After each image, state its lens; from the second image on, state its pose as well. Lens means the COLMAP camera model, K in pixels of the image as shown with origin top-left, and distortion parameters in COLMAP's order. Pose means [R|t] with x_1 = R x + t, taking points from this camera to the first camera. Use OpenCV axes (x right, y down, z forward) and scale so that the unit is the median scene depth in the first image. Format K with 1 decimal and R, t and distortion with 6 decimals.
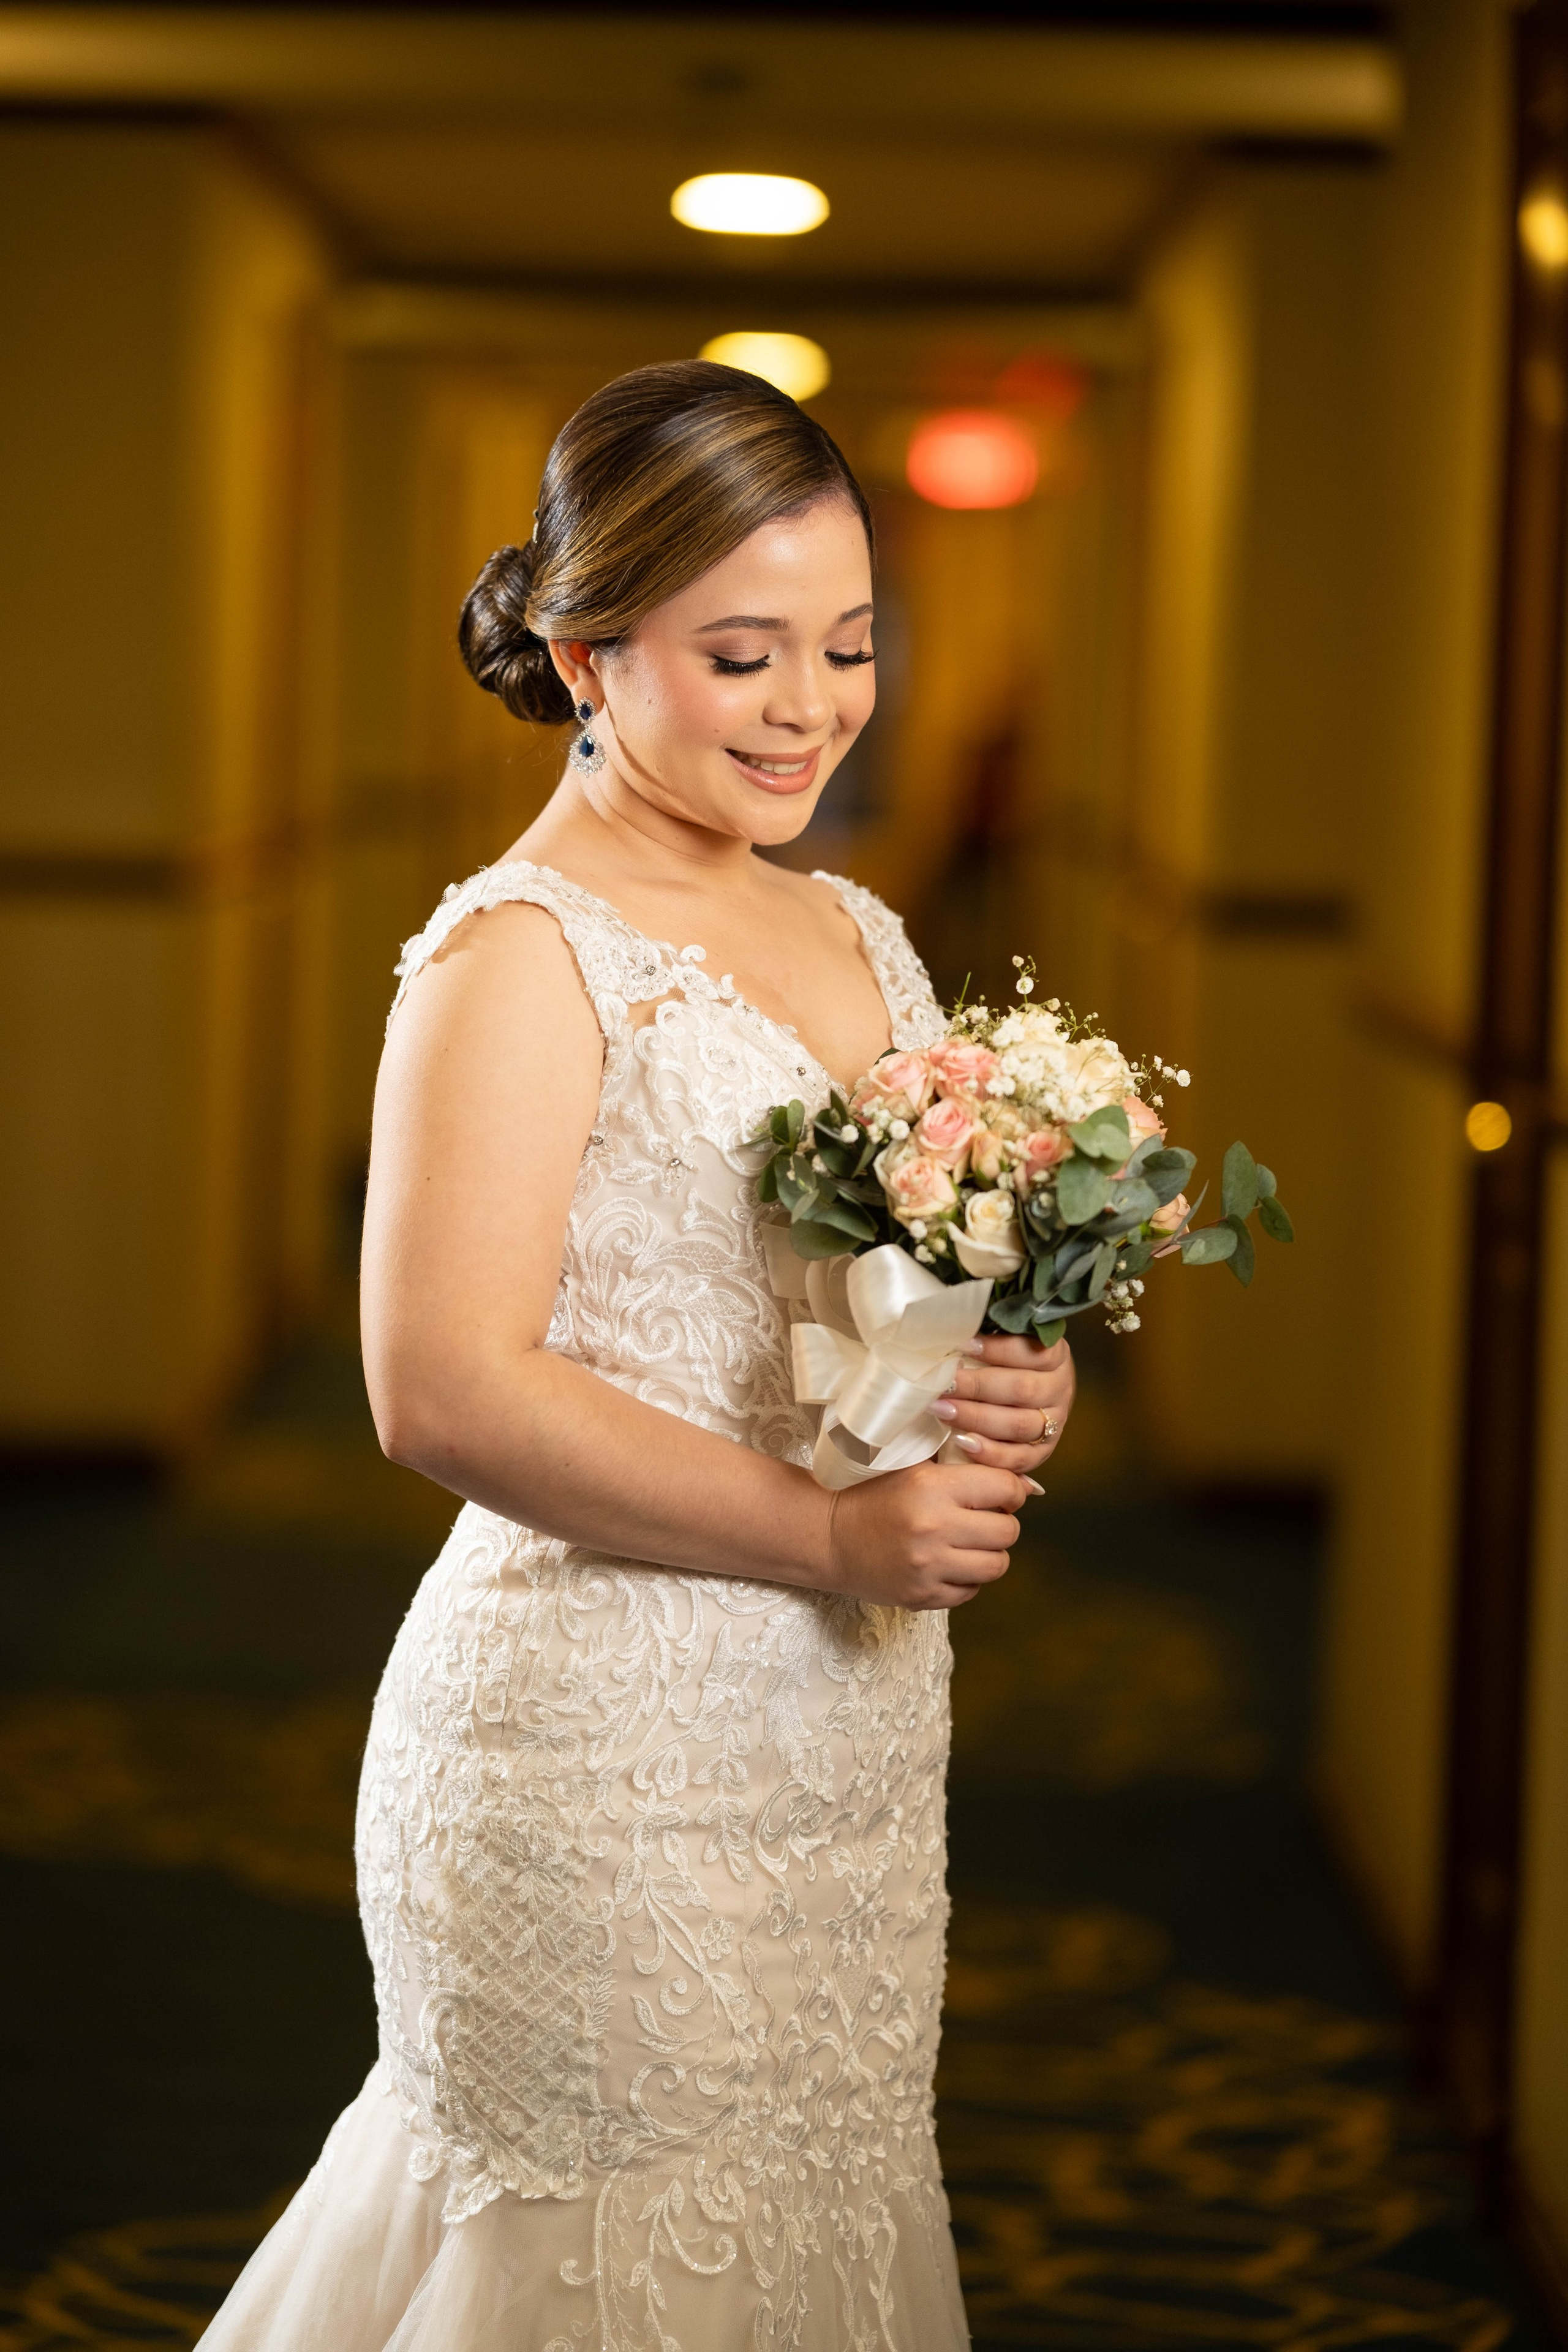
lens RADIAL K [[7468.1, 0, 786.7], [0, 7468.1, 1128.2], [0, 0, 1]] dist [0.030523, -3.277767]
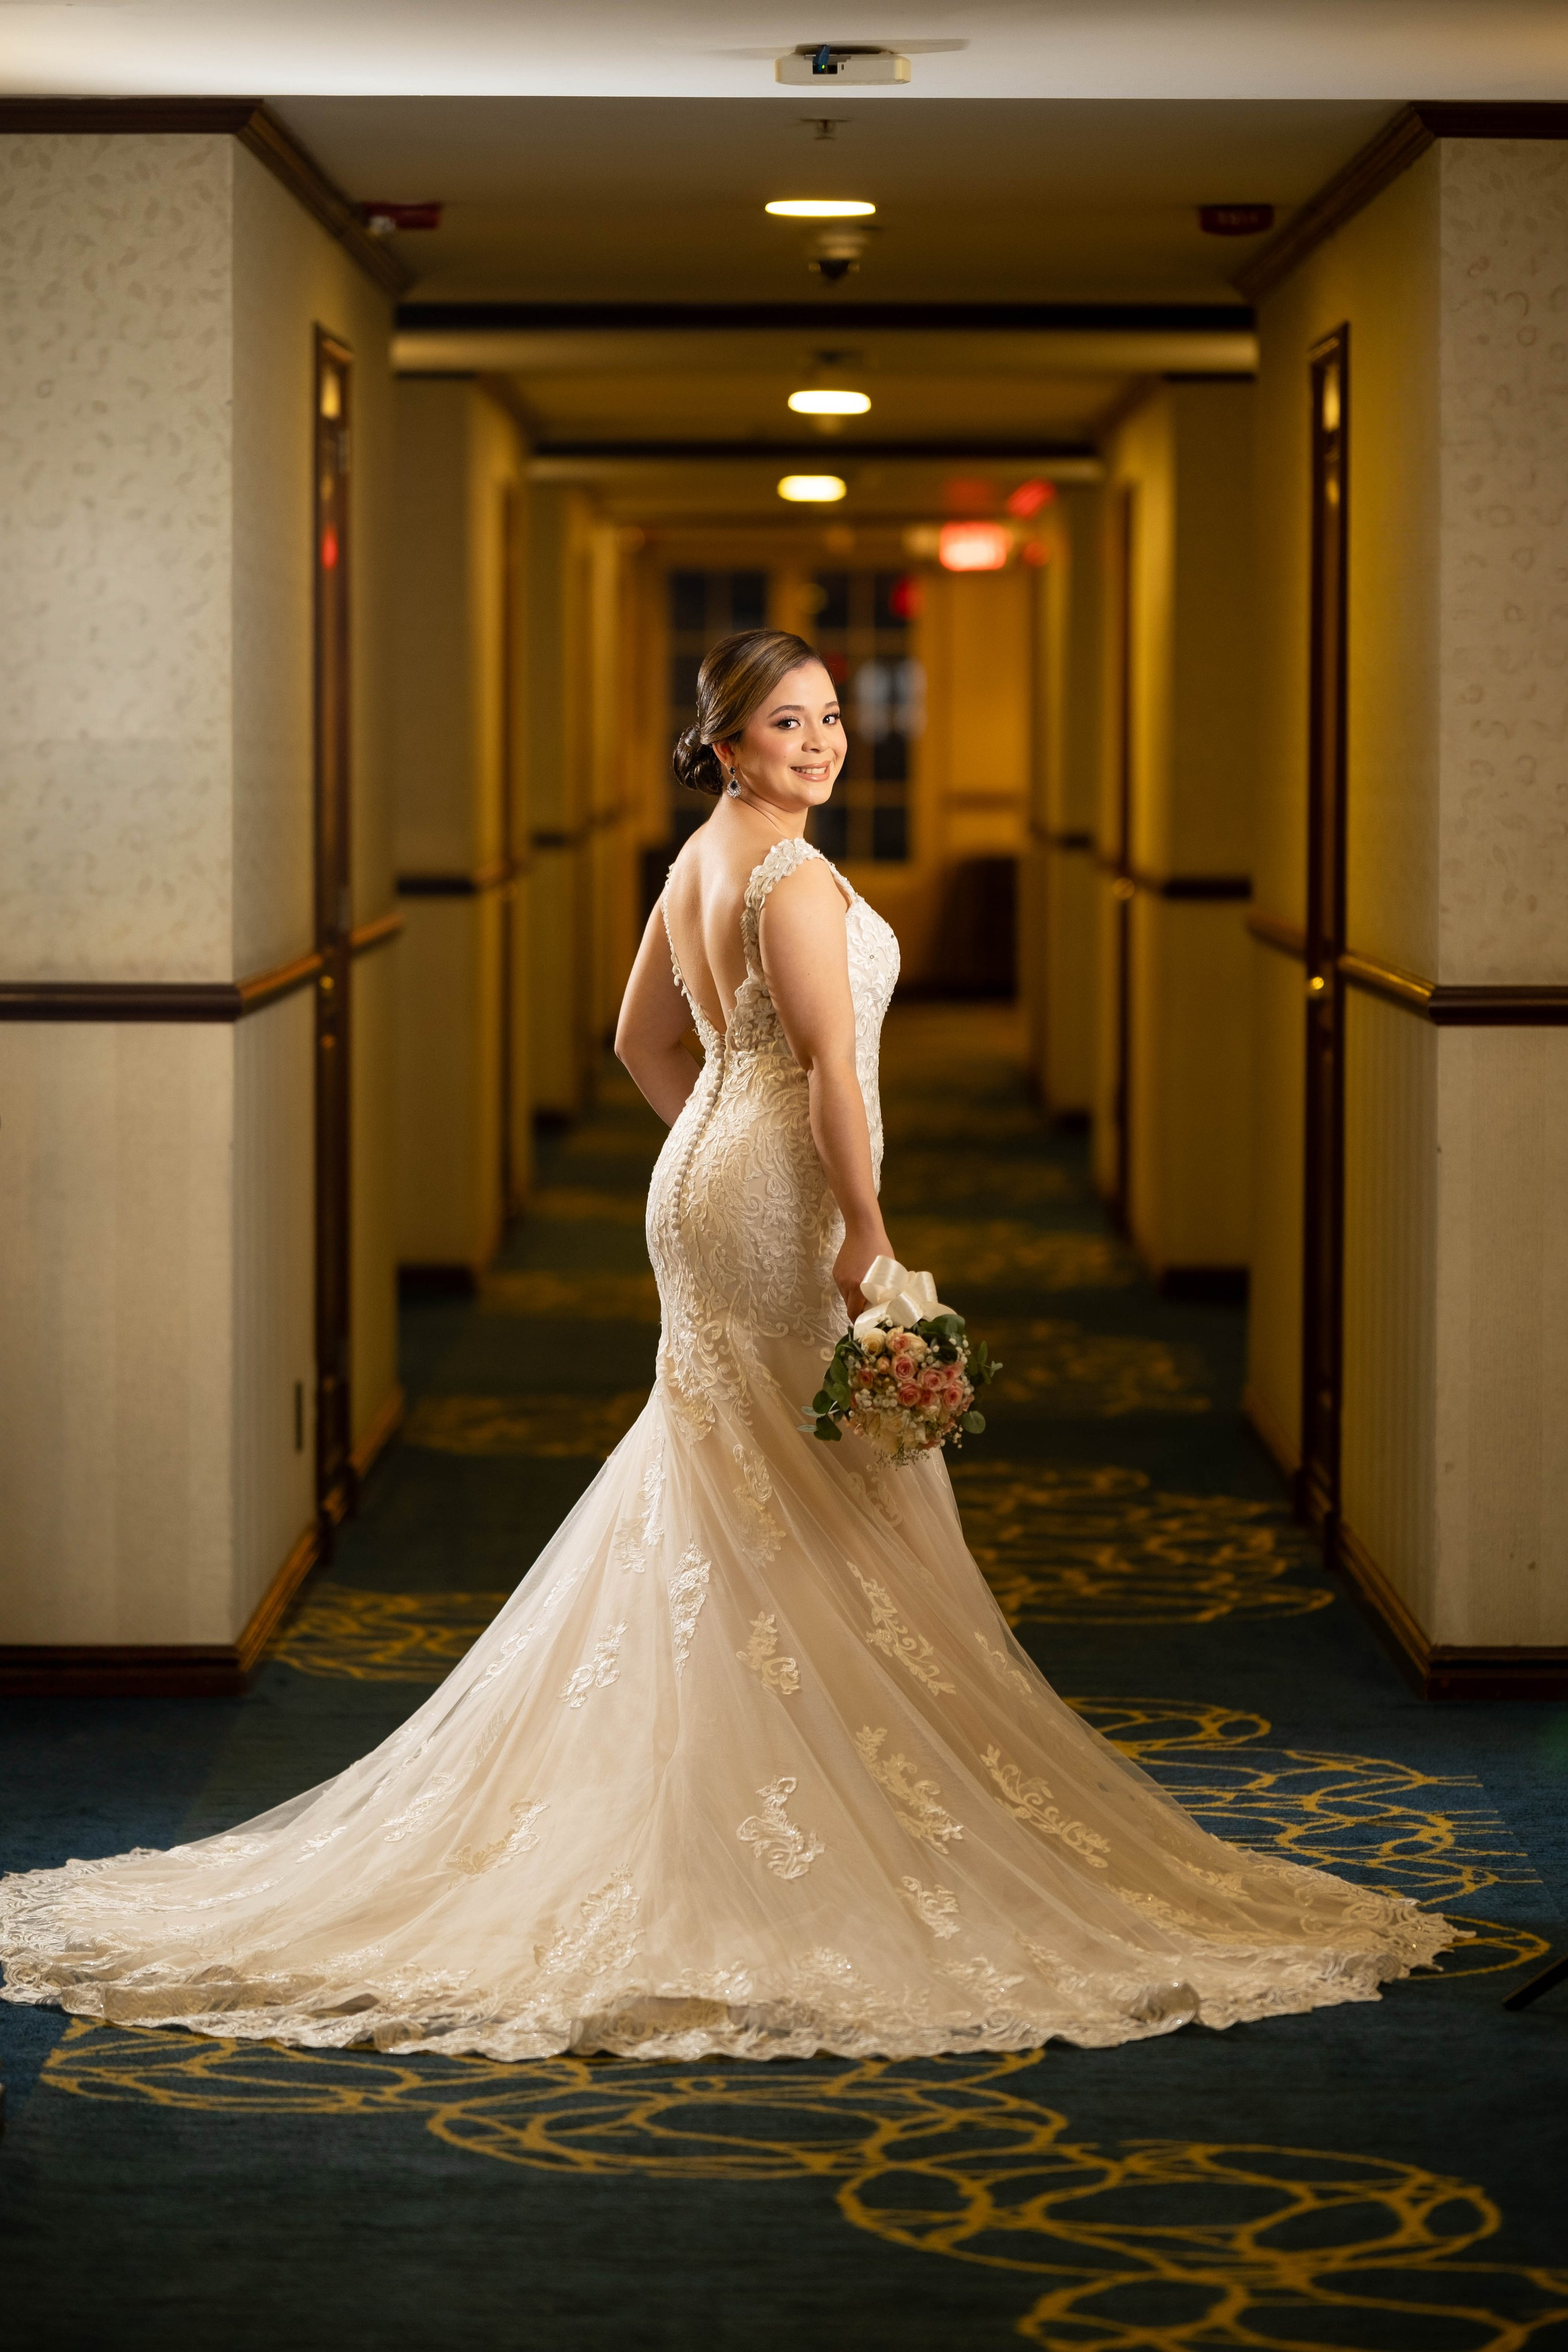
lens RADIAL K [[7468.1, 0, 786.7], [0, 7468.1, 1128.2], [0, 0, 1]] dist [0.030523, -3.277767]
pose [[0.999443, -0.033327, 0.001590, -0.030550], [0.033332, 0.999437, -0.003715, 0.029649], [-0.001465, 0.003766, 0.999992, -0.649752]]
